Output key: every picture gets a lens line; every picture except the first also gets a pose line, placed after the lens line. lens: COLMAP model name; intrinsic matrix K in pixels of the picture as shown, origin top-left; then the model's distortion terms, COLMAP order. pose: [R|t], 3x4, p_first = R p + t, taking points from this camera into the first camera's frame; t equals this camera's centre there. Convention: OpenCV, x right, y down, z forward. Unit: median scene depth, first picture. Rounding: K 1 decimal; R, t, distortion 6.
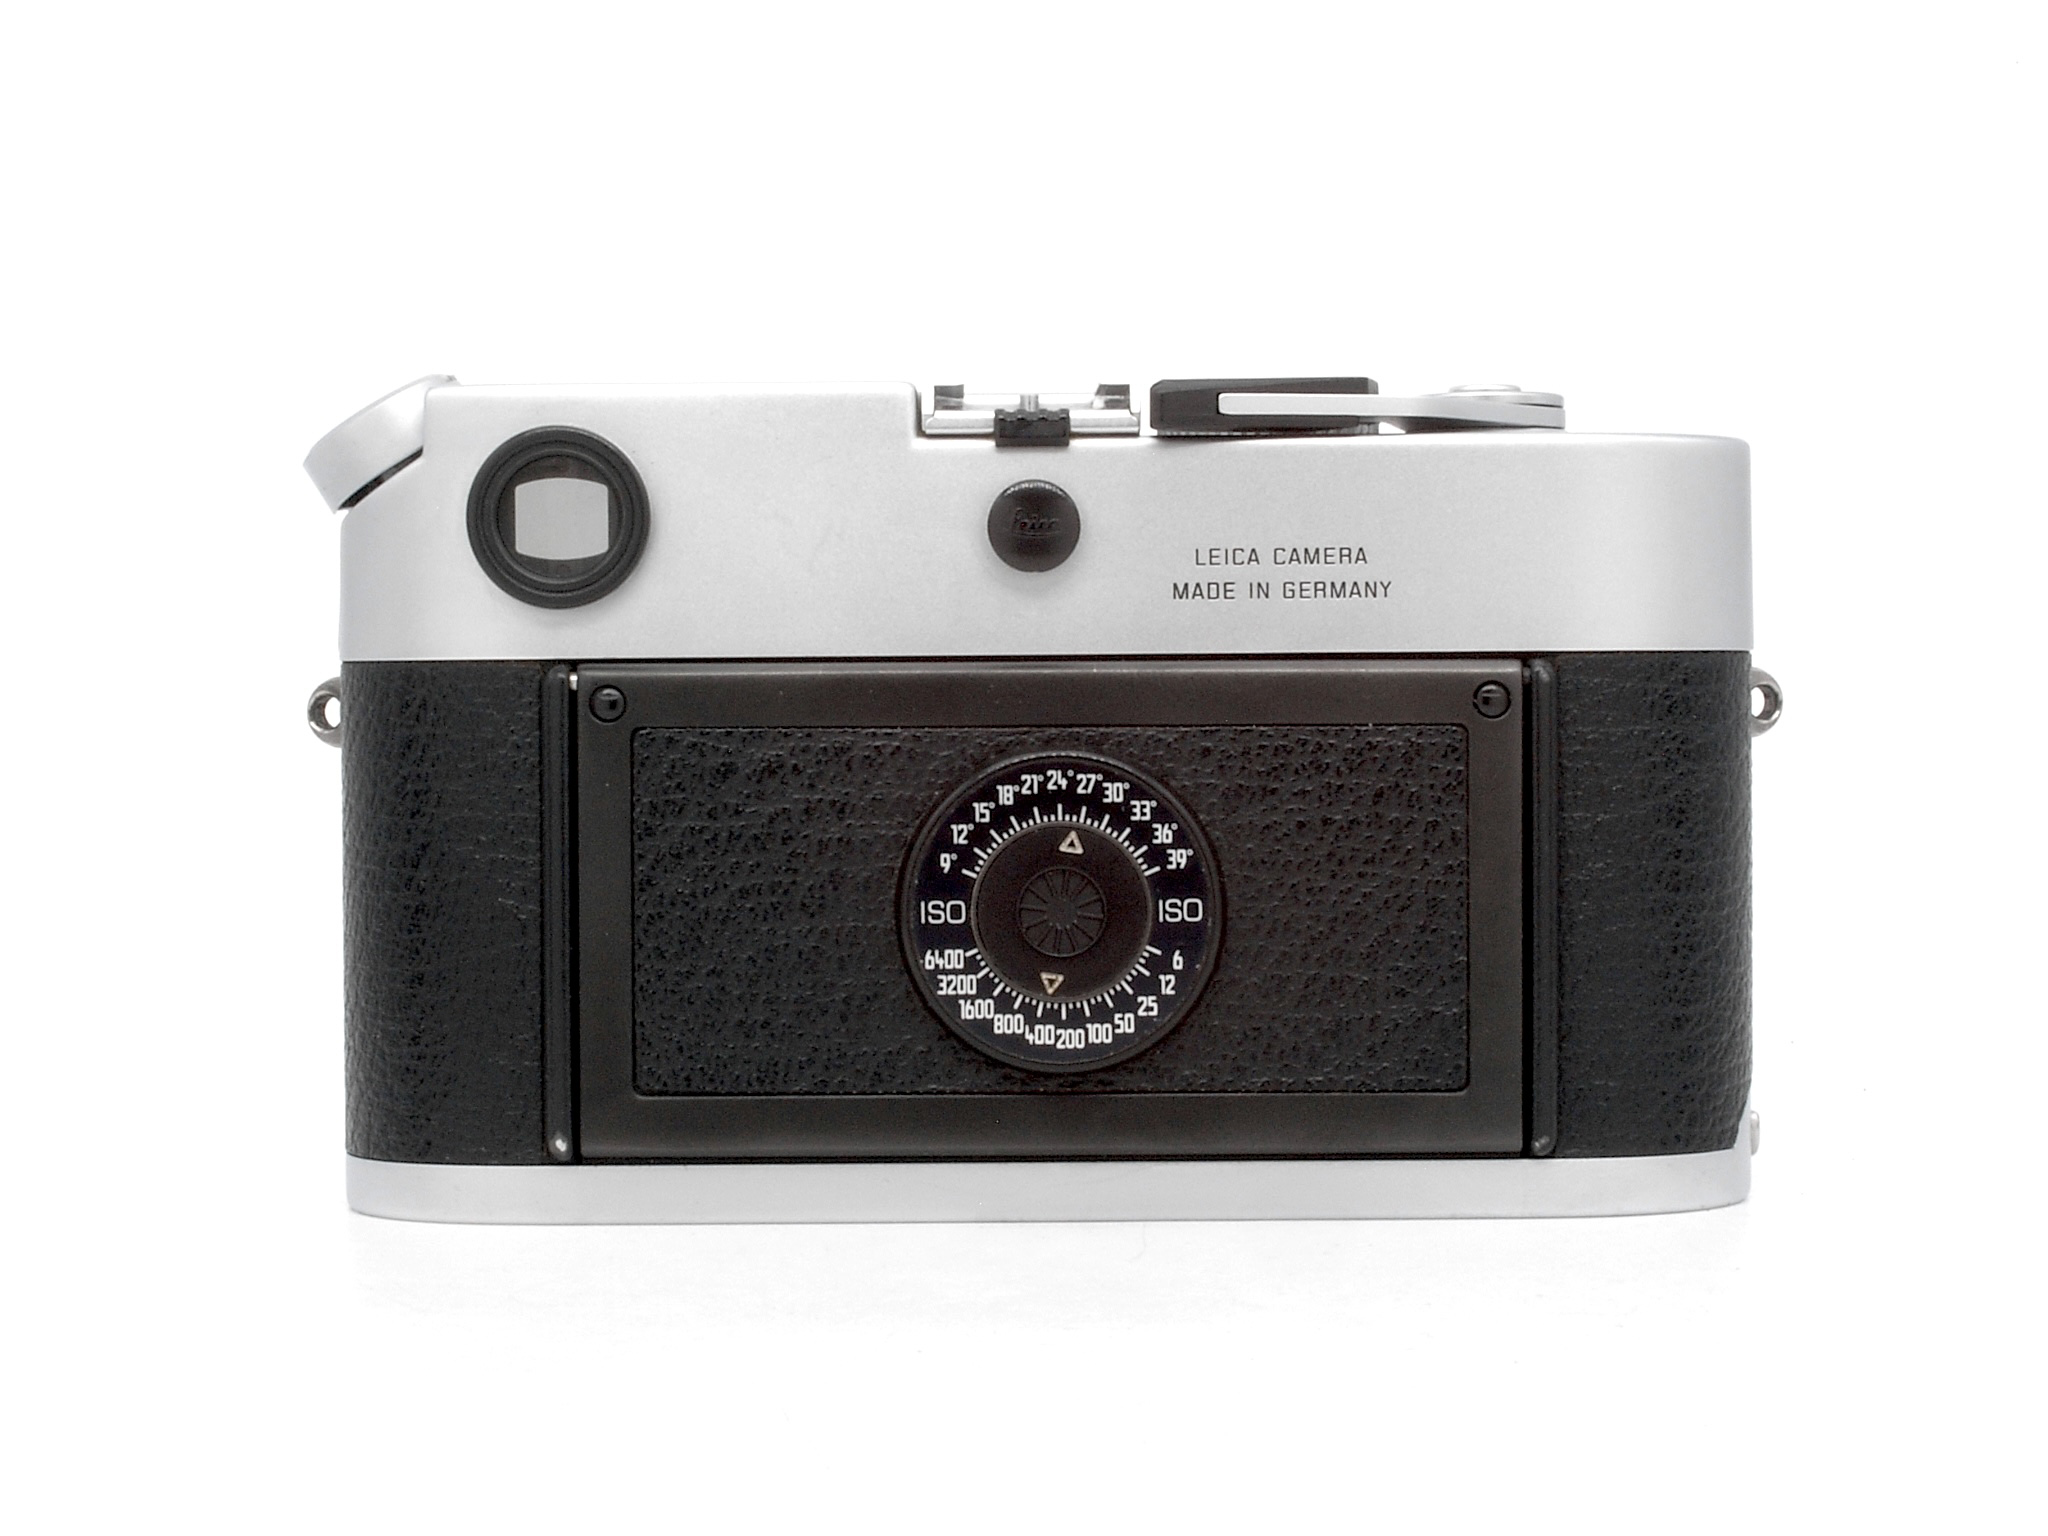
lens RADIAL K [[4337.4, 0, 1024.0], [0, 4337.4, 768.0], [0, 0, 1]] dist [-0.045001, -0.649348]
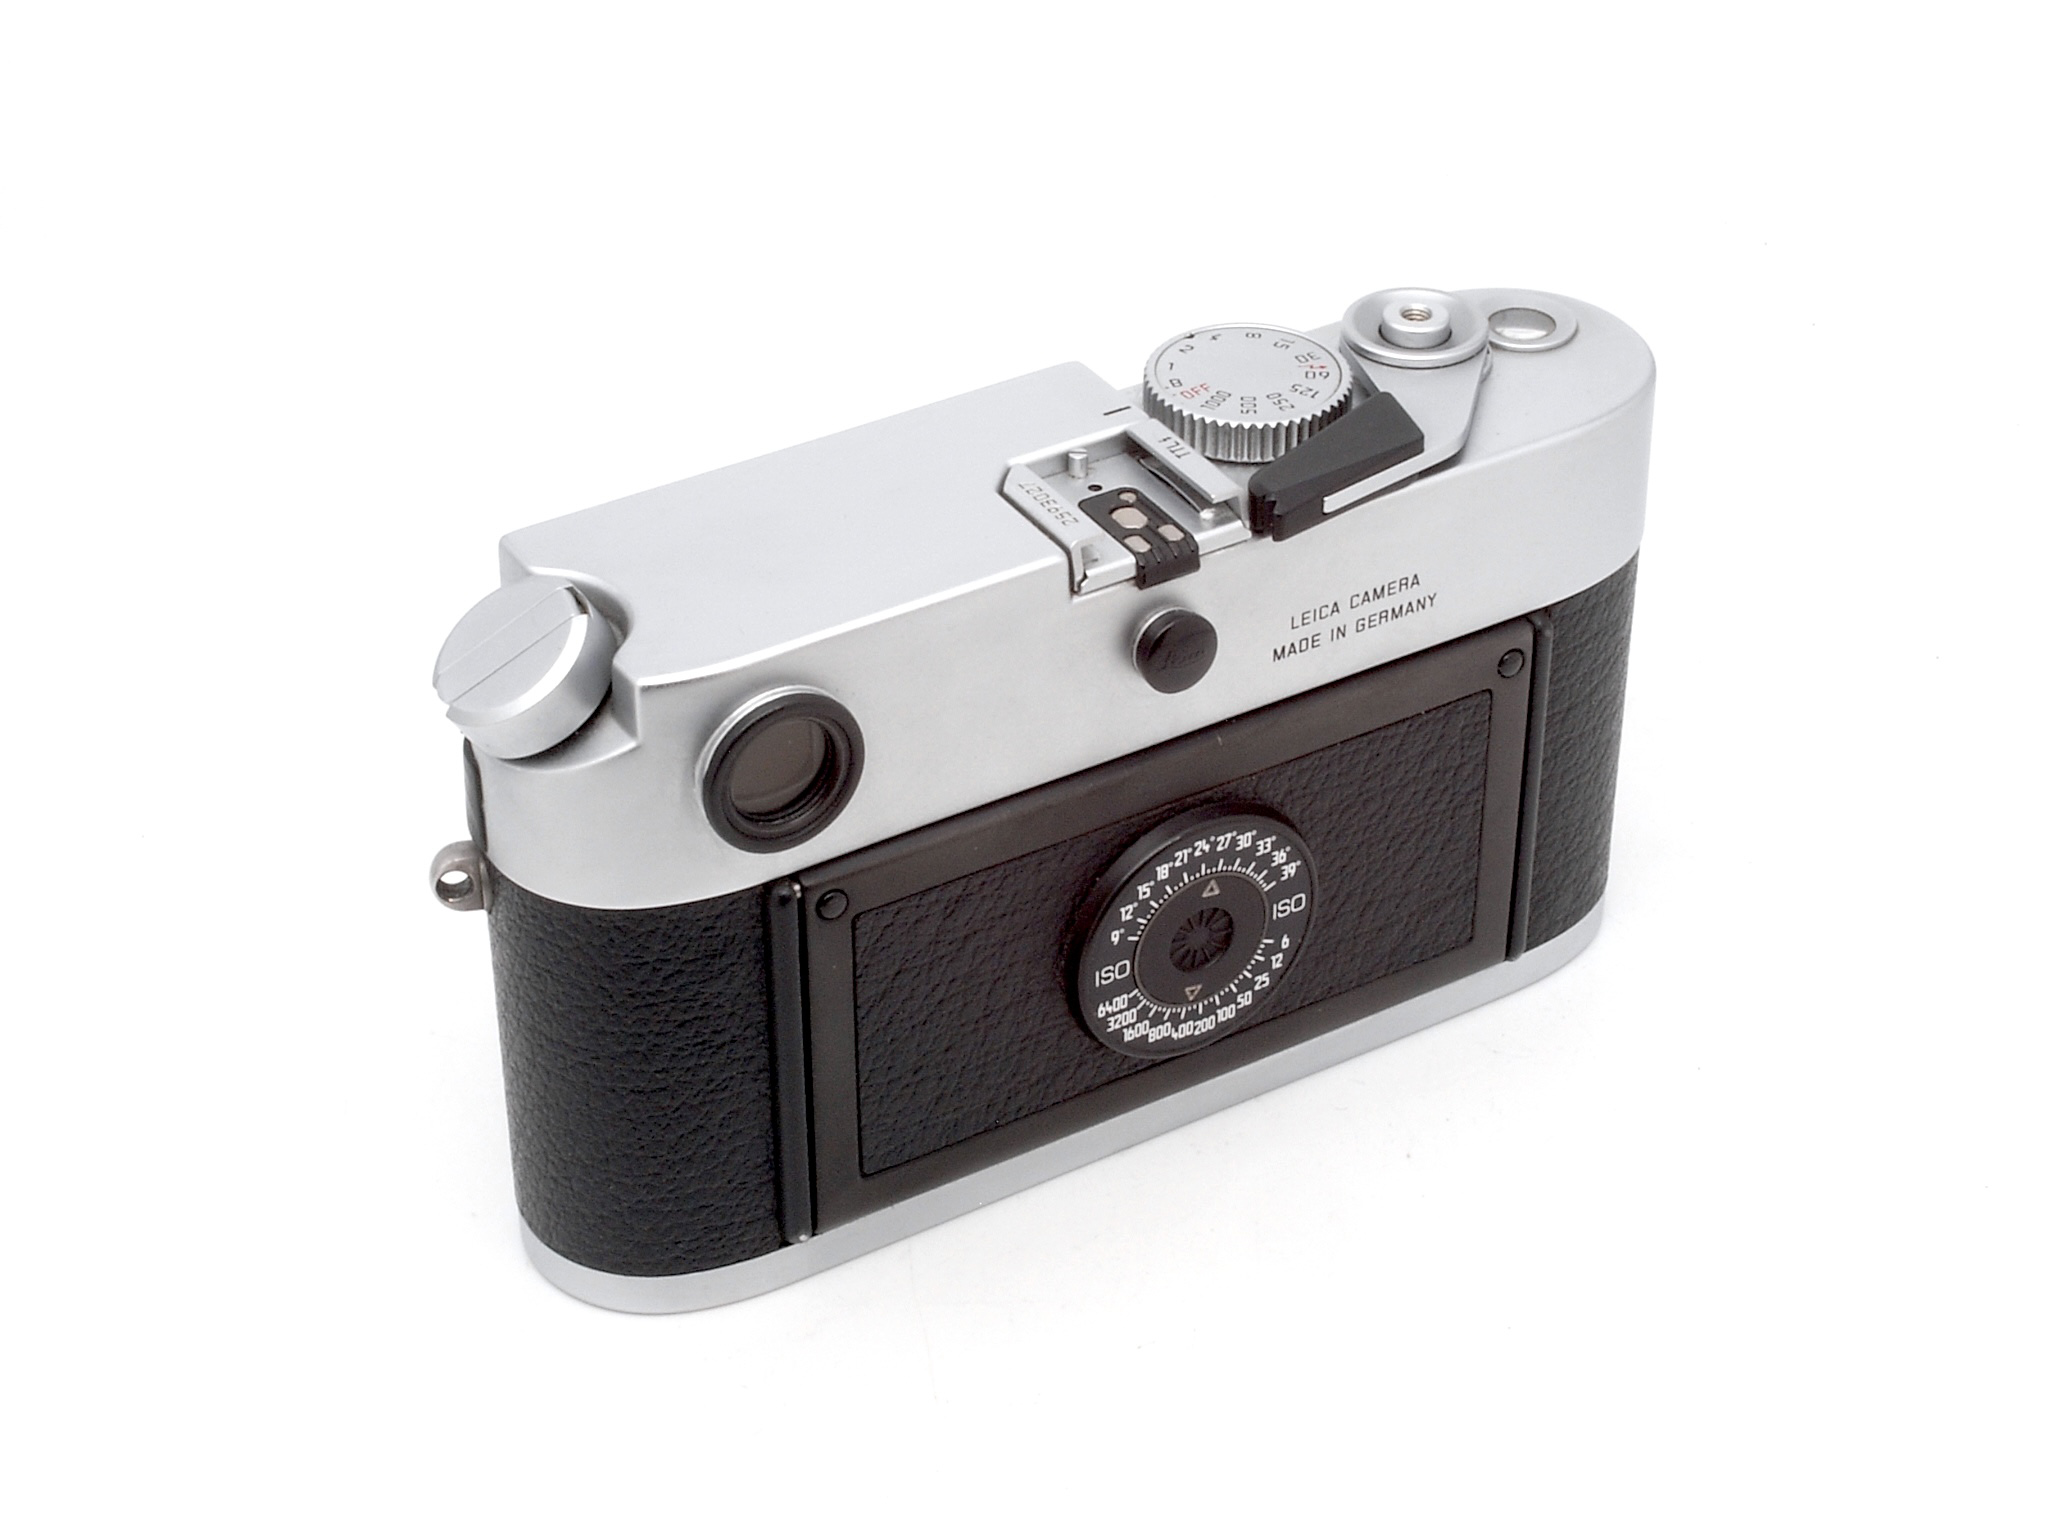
lens RADIAL K [[4337.4, 0, 1024.0], [0, 4337.4, 768.0], [0, 0, 1]] dist [-0.045001, -0.649348]
pose [[0.851441, -0.299539, 0.430494, -0.503165], [0.001737, 0.822453, 0.568830, -0.645664], [-0.524448, -0.483577, 0.700790, 0.254520]]
